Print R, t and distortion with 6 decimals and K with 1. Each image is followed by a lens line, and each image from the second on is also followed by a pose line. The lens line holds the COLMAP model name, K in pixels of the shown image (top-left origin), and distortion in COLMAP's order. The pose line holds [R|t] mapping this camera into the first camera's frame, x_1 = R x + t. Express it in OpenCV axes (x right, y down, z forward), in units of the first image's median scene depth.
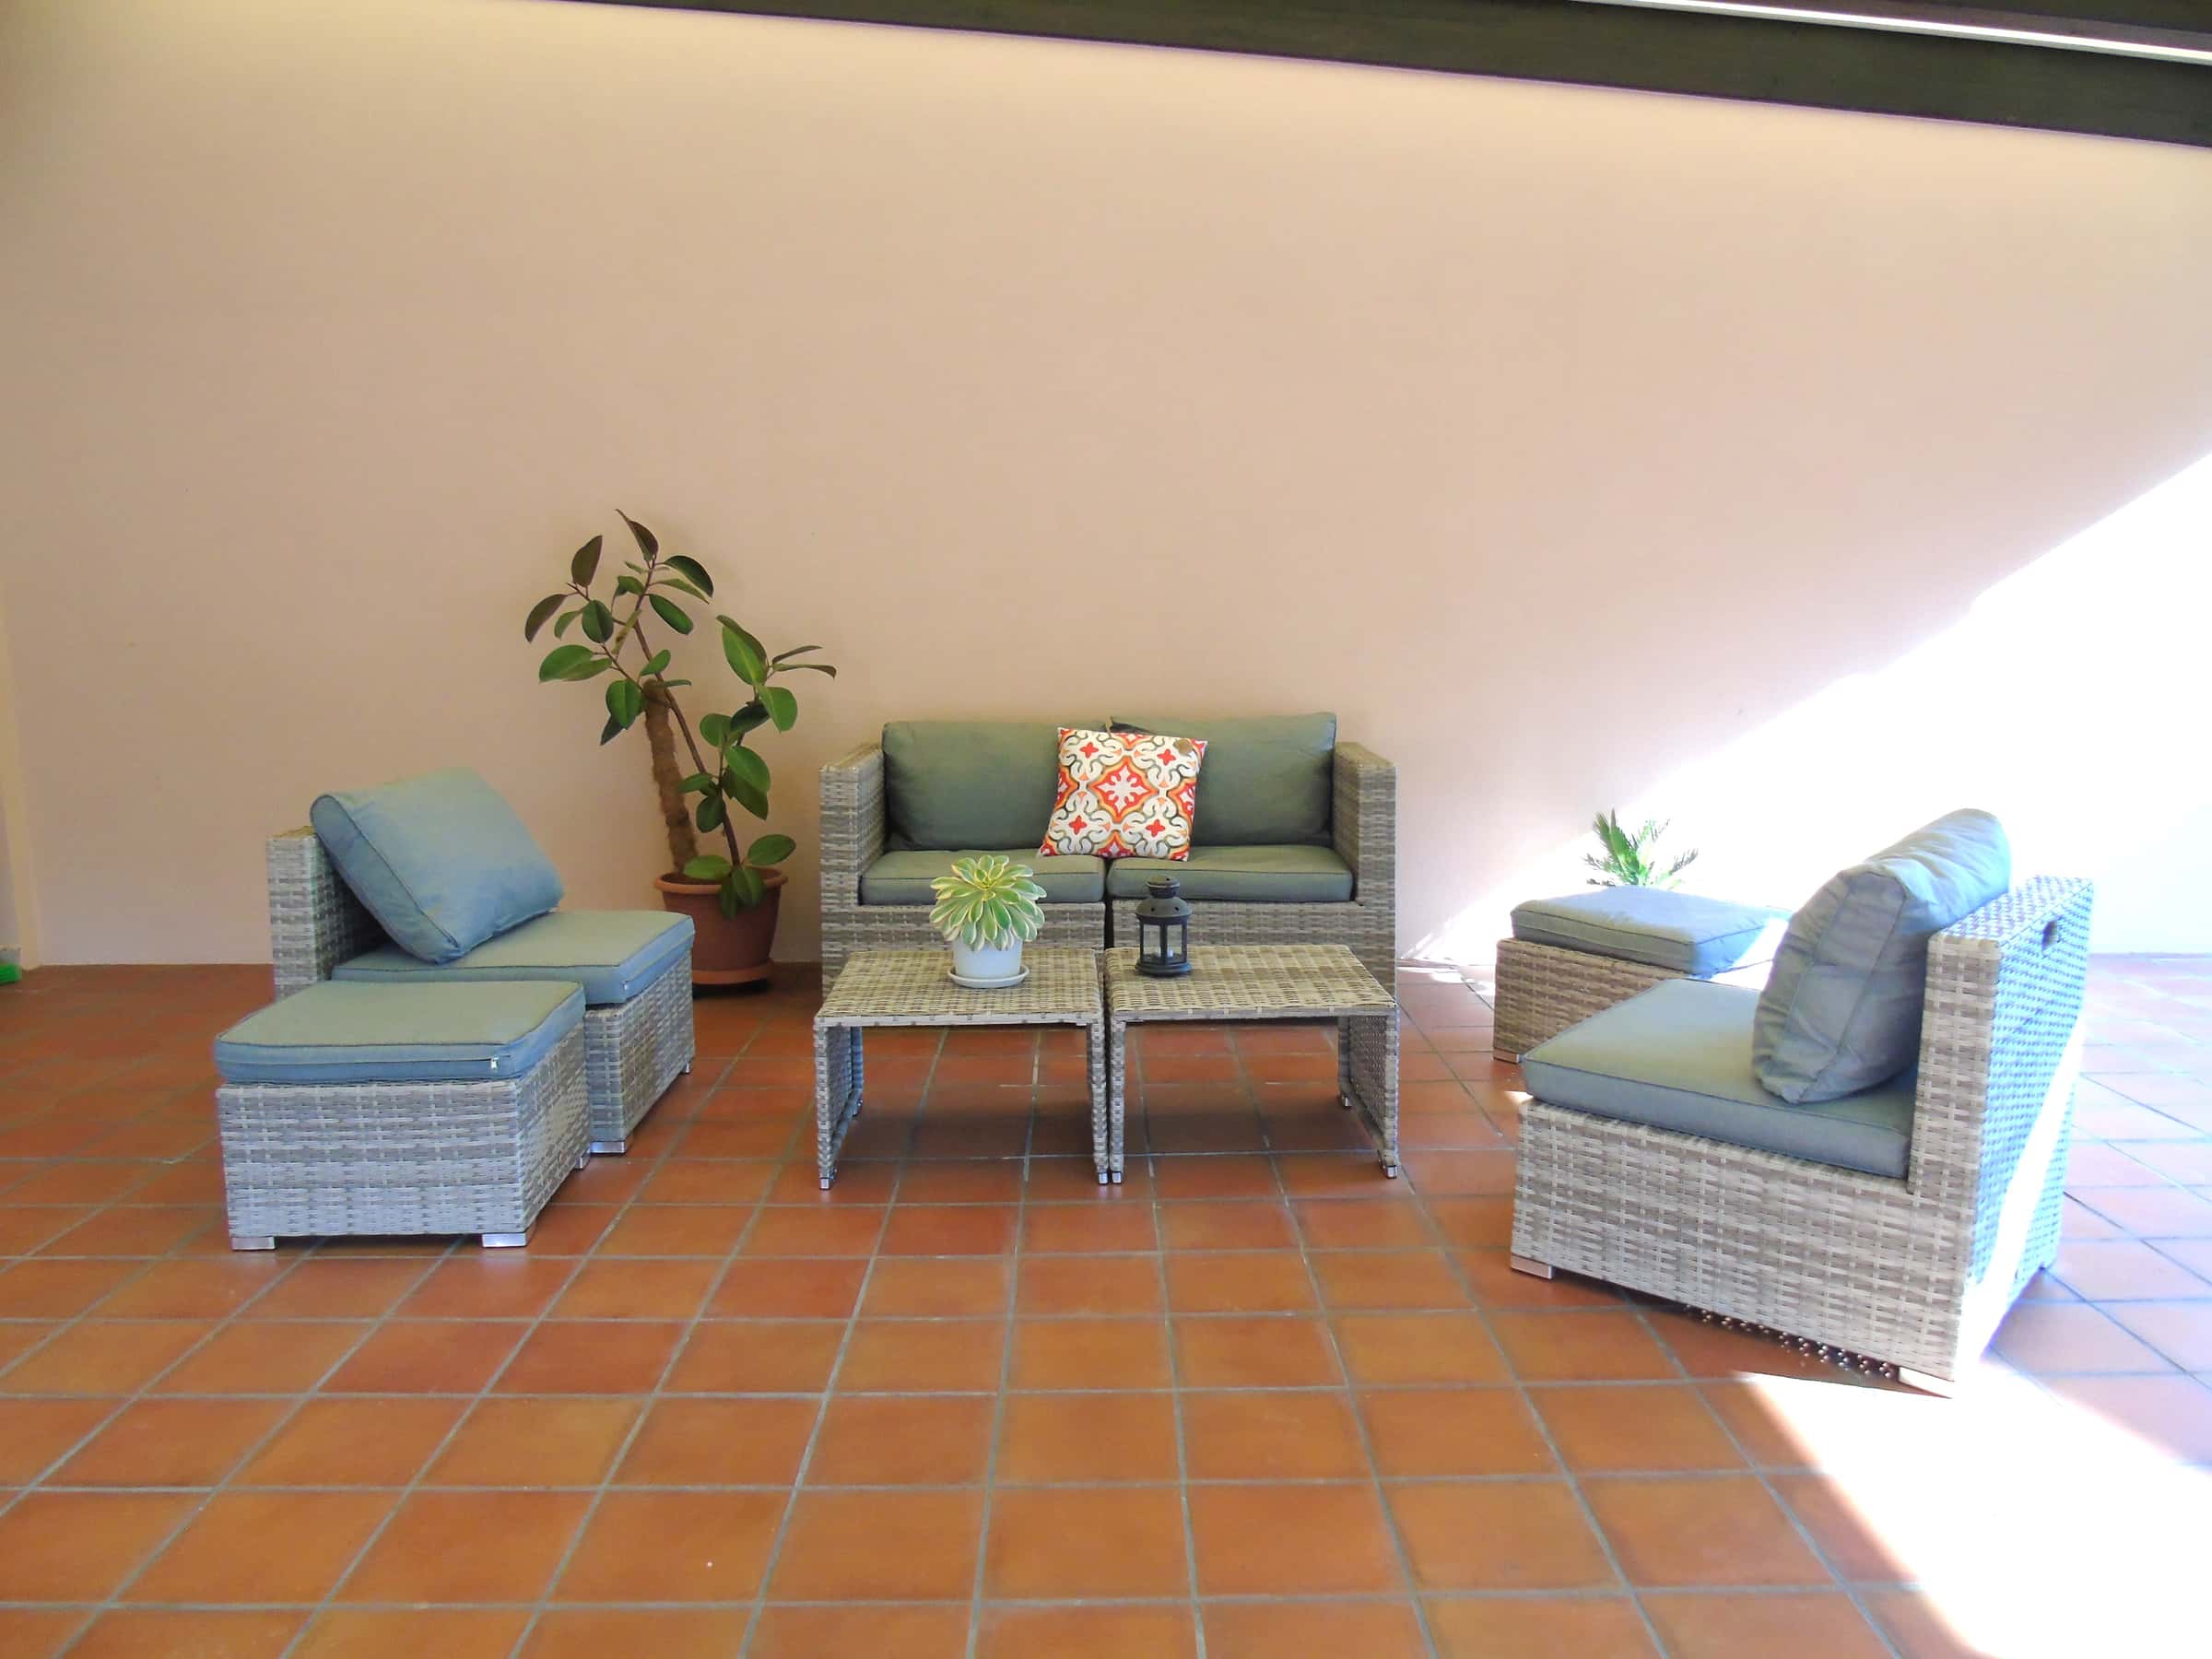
lens RADIAL K [[1631.7, 0, 1097.5], [0, 1631.7, 822.7], [0, 0, 1]] dist [-0.060319, 0.056030]
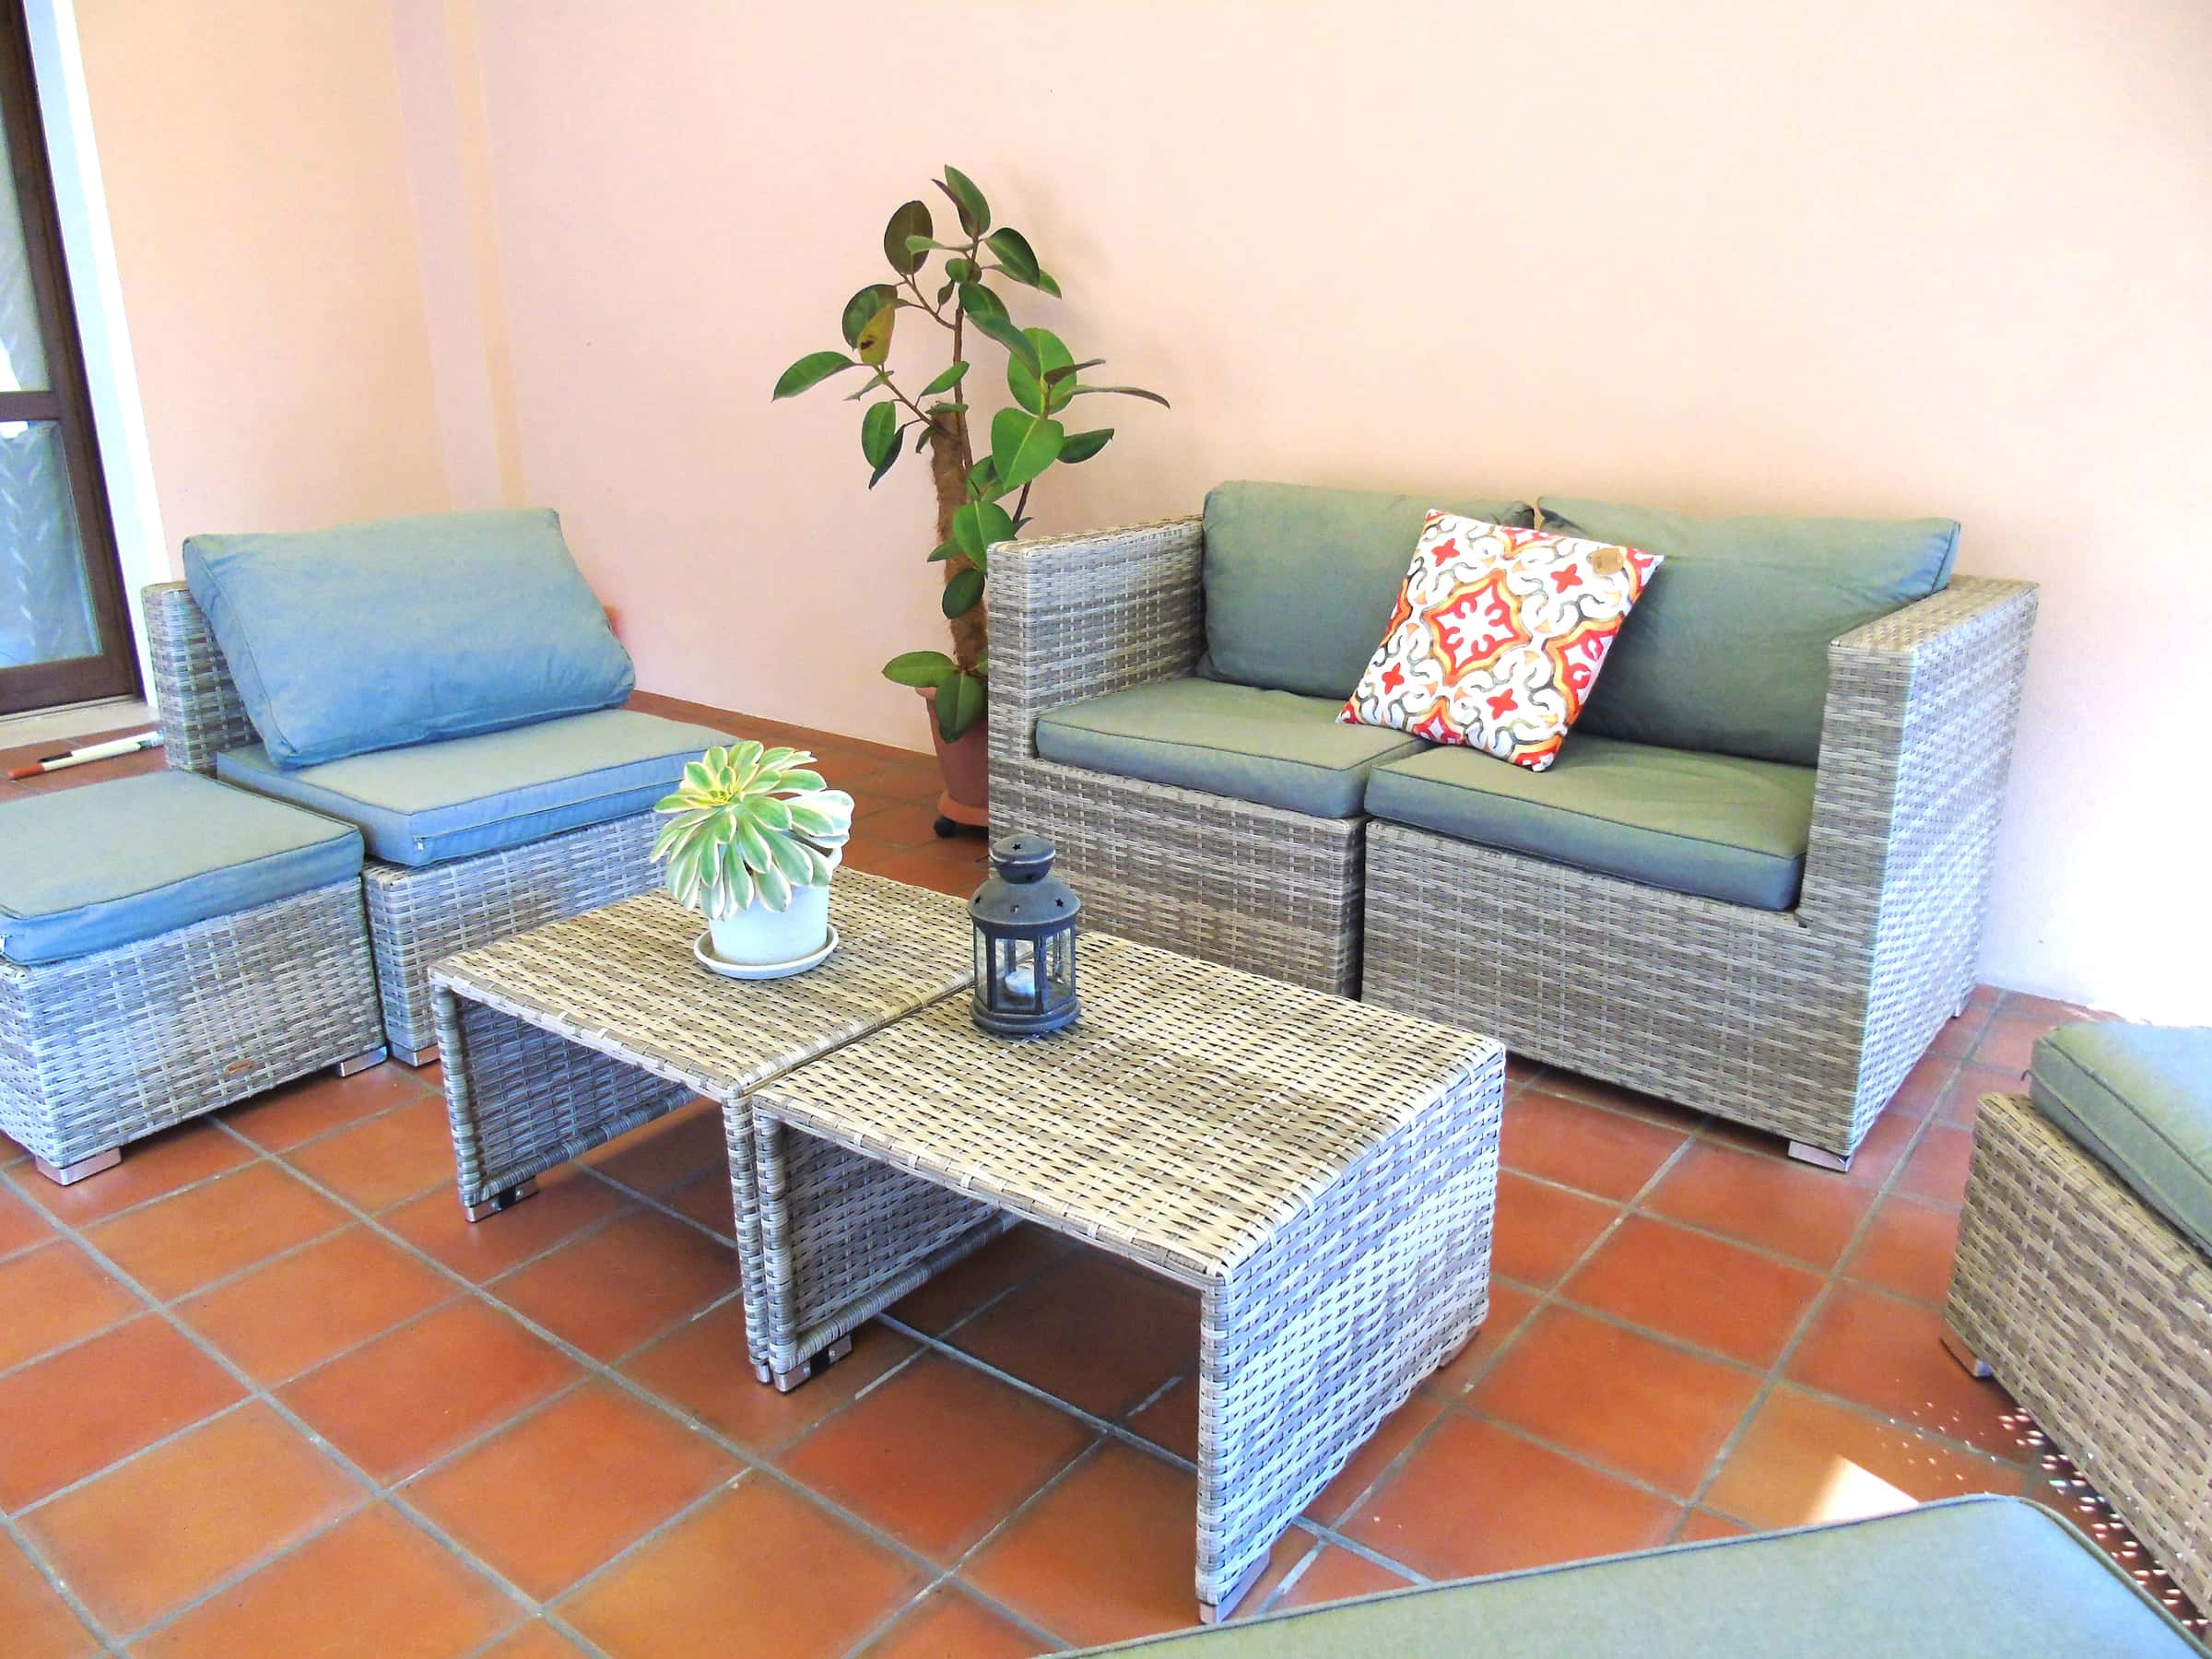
lens RADIAL K [[1631.7, 0, 1097.5], [0, 1631.7, 822.7], [0, 0, 1]] dist [-0.060319, 0.056030]
pose [[0.783518, 0.187322, -0.592460, 0.277028], [-0.087472, 0.977233, 0.193298, -0.055010], [0.615181, -0.099629, 0.782065, 0.489627]]
